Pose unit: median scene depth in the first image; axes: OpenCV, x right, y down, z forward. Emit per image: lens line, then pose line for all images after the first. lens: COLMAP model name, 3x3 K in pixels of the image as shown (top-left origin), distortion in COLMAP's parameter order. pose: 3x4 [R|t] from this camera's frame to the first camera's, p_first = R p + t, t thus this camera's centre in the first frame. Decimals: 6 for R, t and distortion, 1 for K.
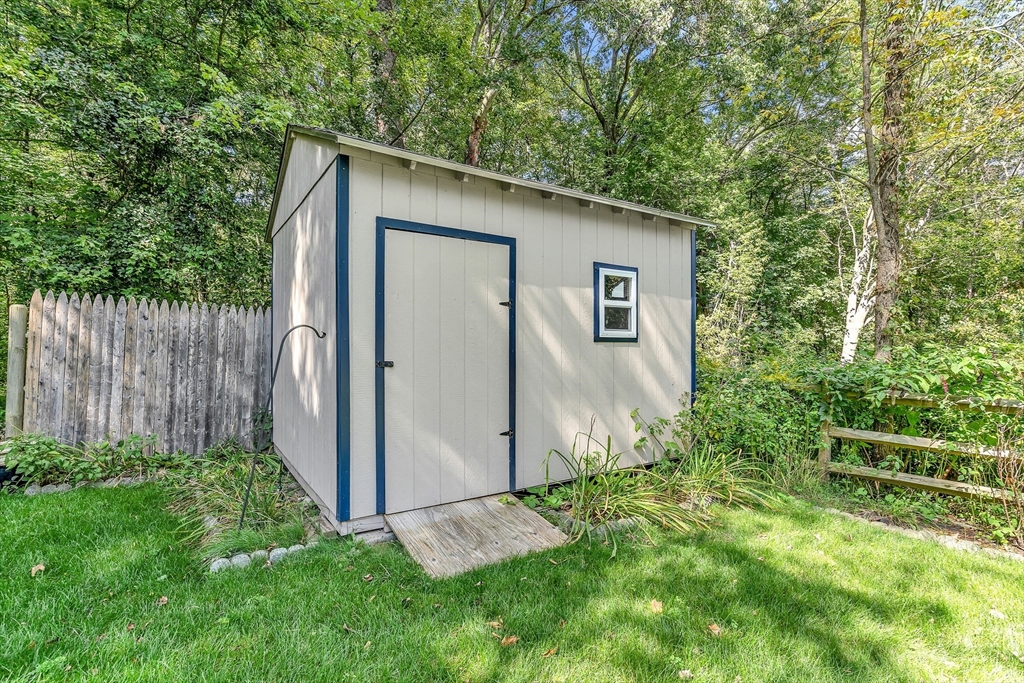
lens RADIAL K [[476.2, 0, 508.6], [0, 476.2, 343.4], [0, 0, 1]] dist [-0.002539, 0.000364]
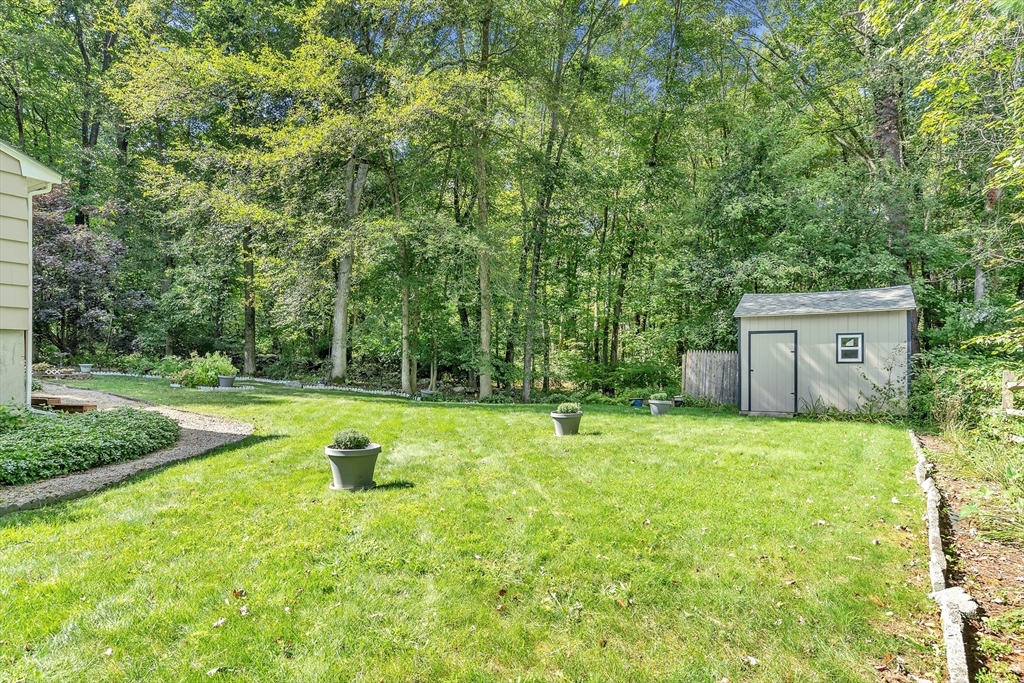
lens RADIAL K [[476.2, 0, 508.6], [0, 476.2, 343.4], [0, 0, 1]] dist [-0.002539, 0.000364]
pose [[0.374352, -0.055928, -0.925598, 1.901256], [0.002791, 0.998243, -0.059189, 0.035923], [0.927282, 0.019574, 0.373851, -1.645318]]
